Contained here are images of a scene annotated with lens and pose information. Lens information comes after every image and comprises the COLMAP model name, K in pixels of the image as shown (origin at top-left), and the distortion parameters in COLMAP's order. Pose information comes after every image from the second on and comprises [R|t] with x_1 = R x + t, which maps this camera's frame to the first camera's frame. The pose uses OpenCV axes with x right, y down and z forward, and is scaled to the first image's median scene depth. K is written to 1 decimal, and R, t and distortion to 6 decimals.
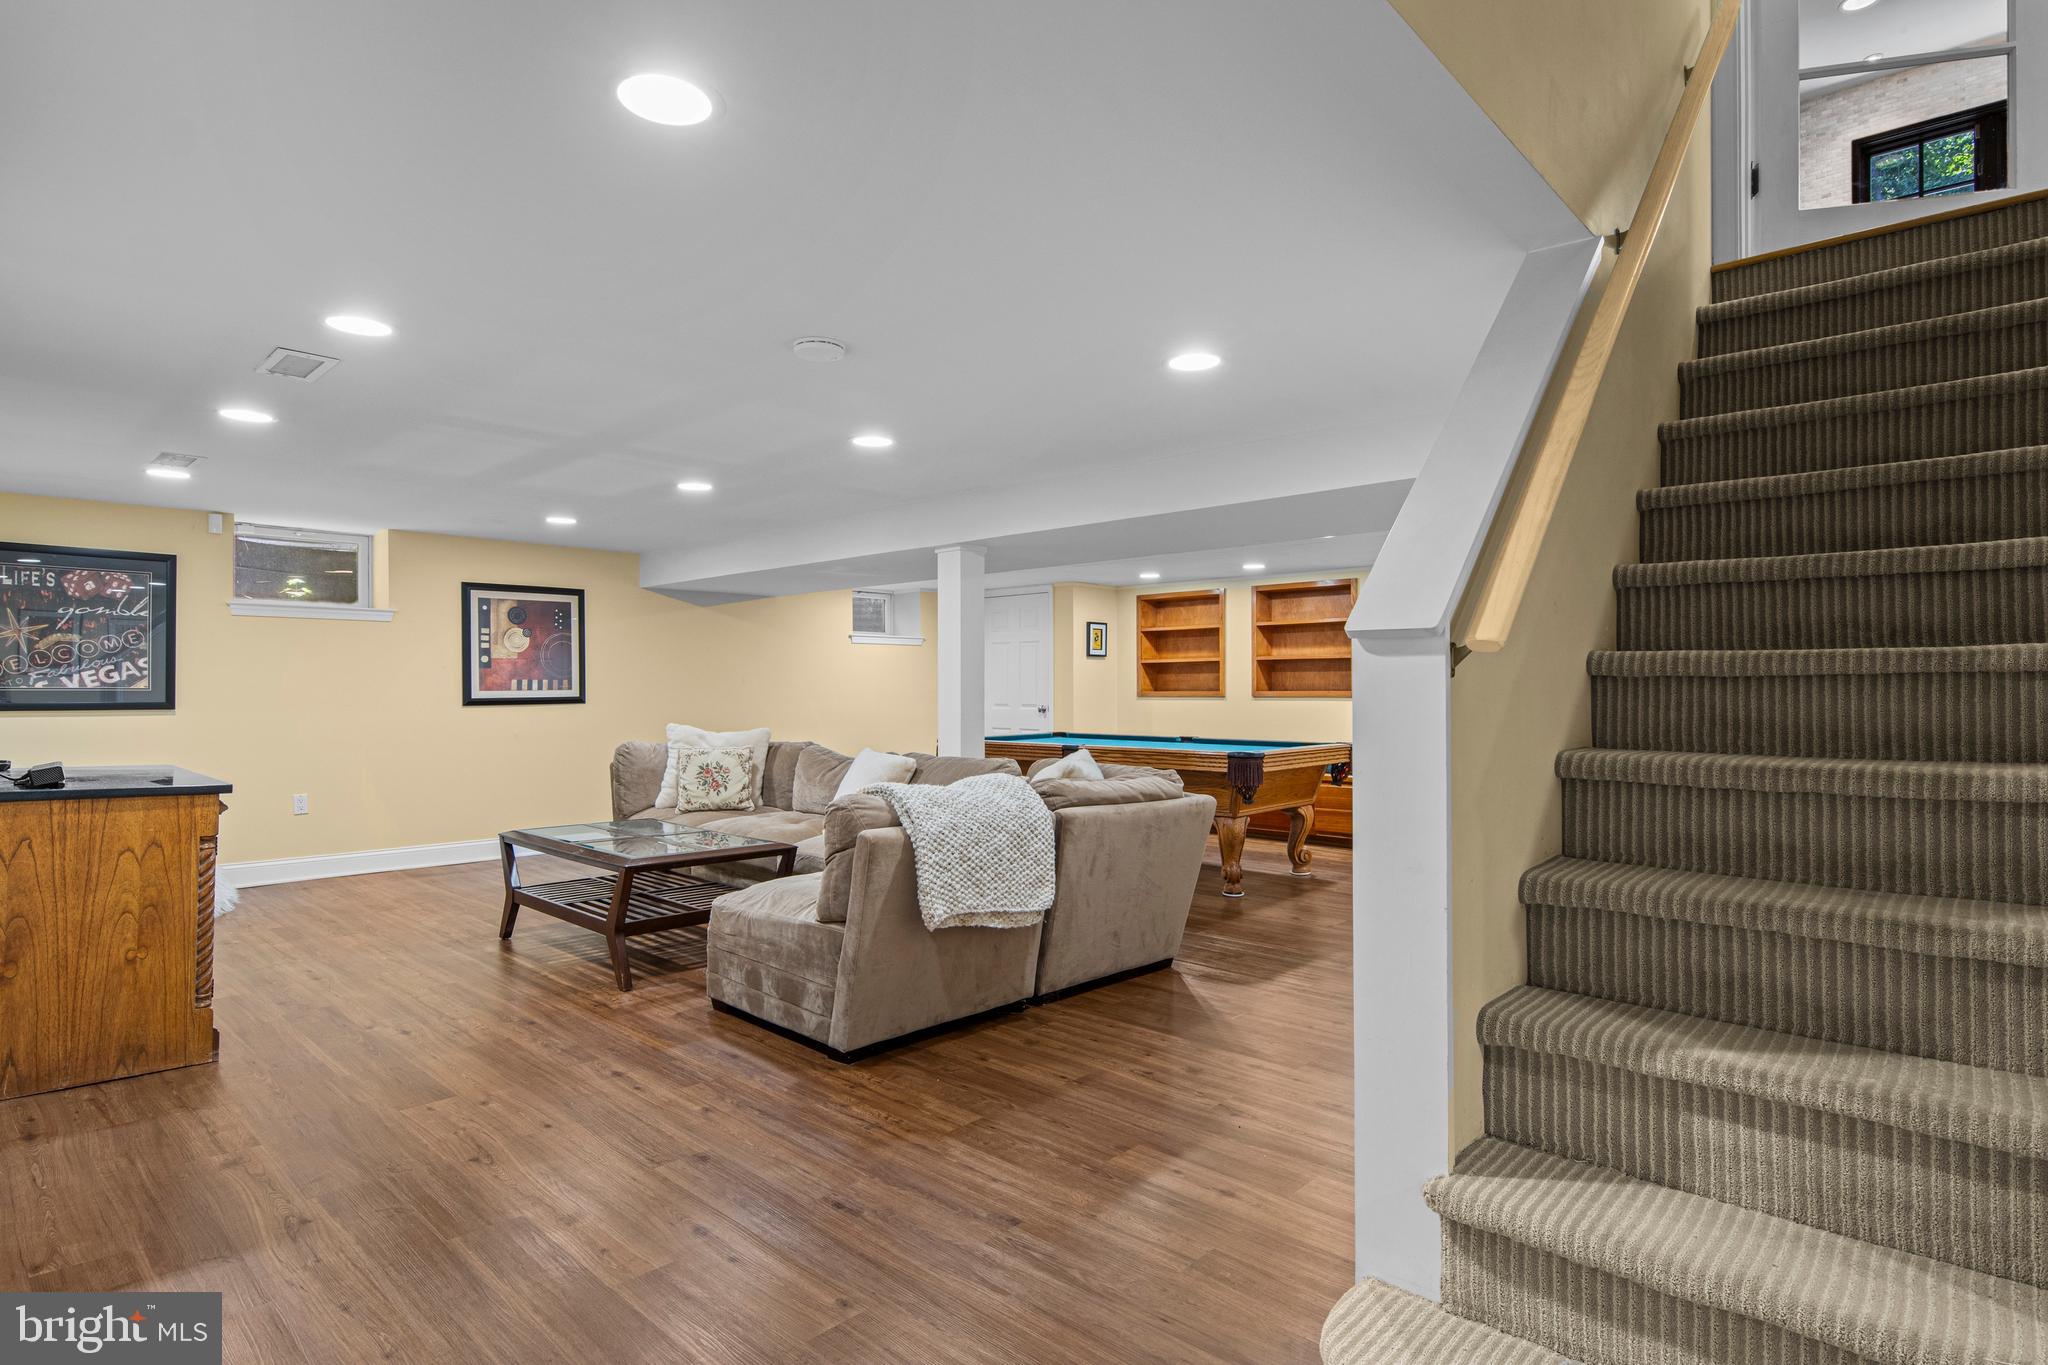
lens RADIAL K [[1050.9, 0, 1033.3], [0, 1050.9, 674.9], [0, 0, 1]] dist [0.013550, -0.005766]
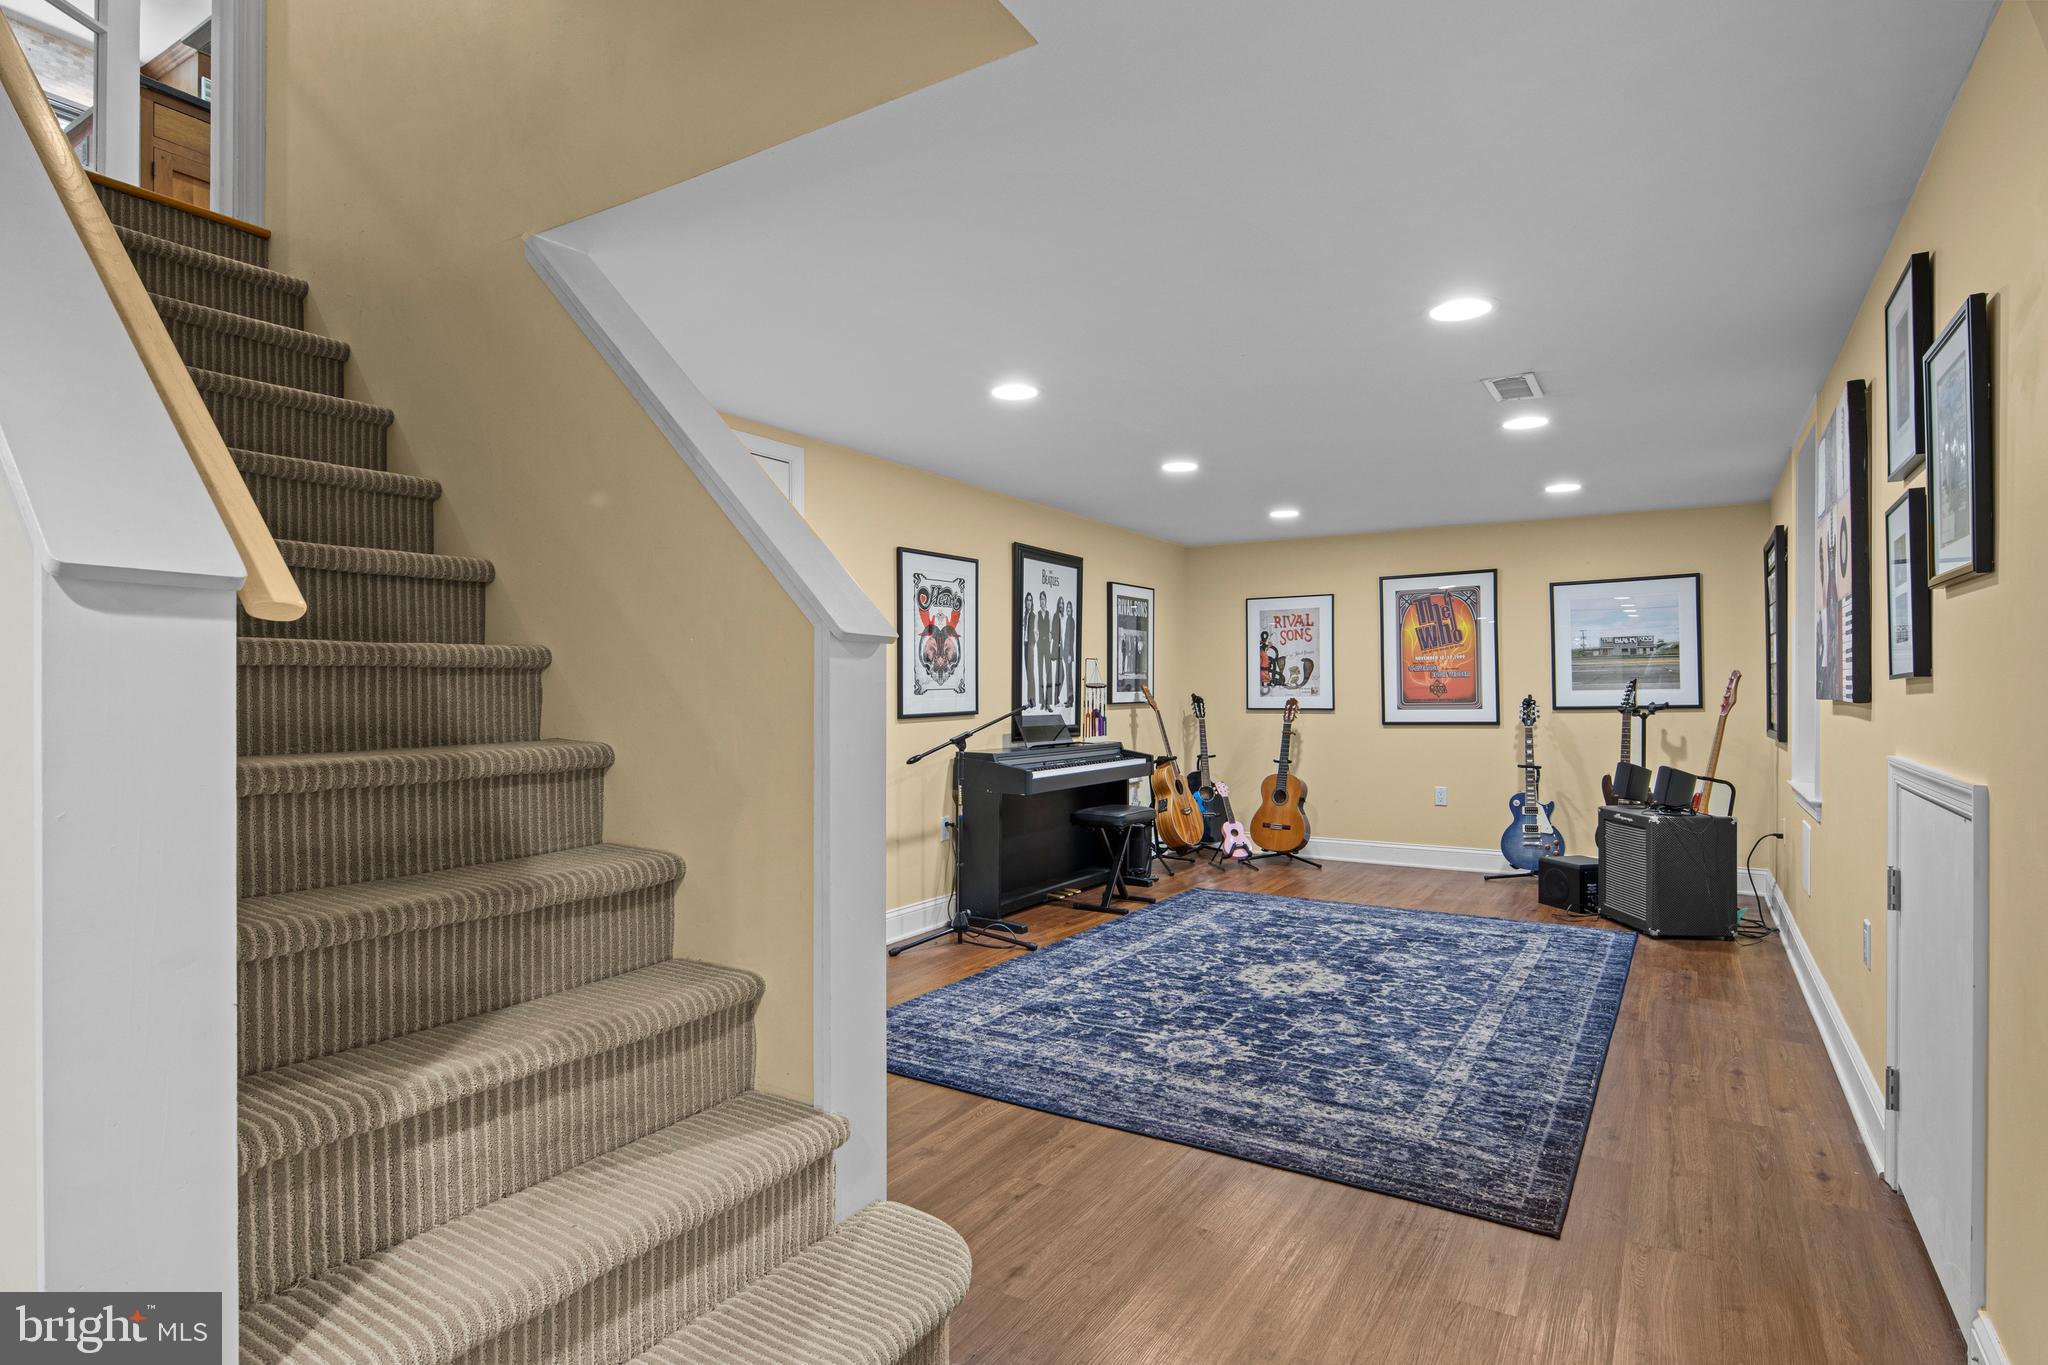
lens RADIAL K [[1050.9, 0, 1022.2], [0, 1050.9, 690.6], [0, 0, 1]] dist [0.013550, -0.005766]
pose [[-0.187889, 0.009757, 0.982142, -0.163694], [-0.009387, 0.999887, -0.011730, 0.015649], [-0.982145, -0.011423, -0.187776, 0.307874]]
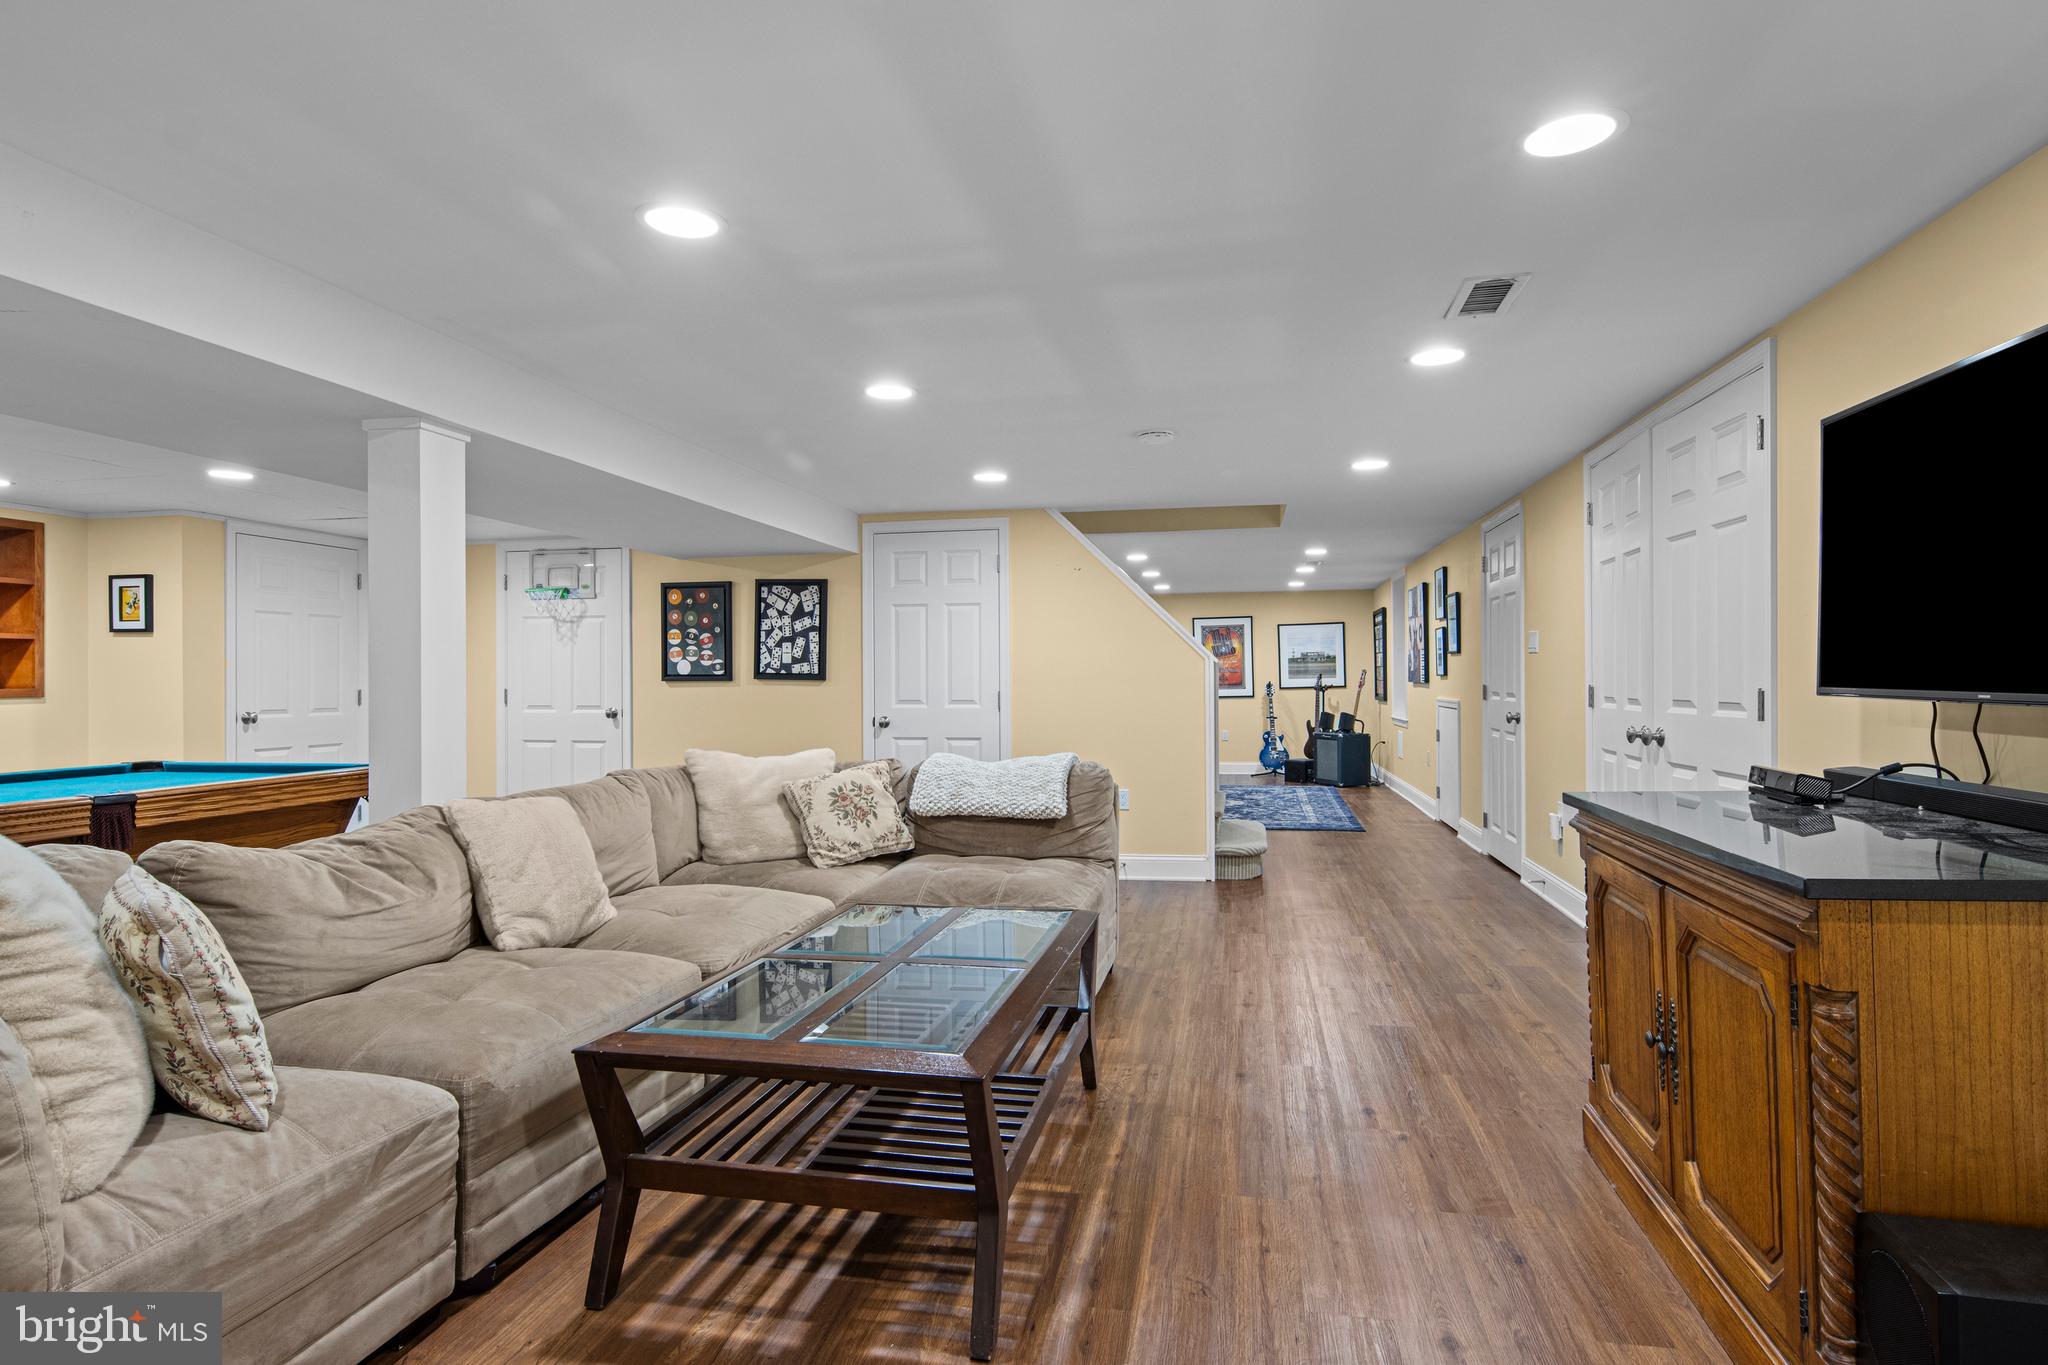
lens RADIAL K [[1050.9, 0, 1020.4], [0, 1050.9, 685.7], [0, 0, 1]] dist [0.013550, -0.005766]
pose [[-0.517086, 0.008801, 0.855888, -1.437274], [0.004703, 0.999961, -0.007442, 0.035057], [-0.855920, 0.000177, -0.517108, 2.060865]]
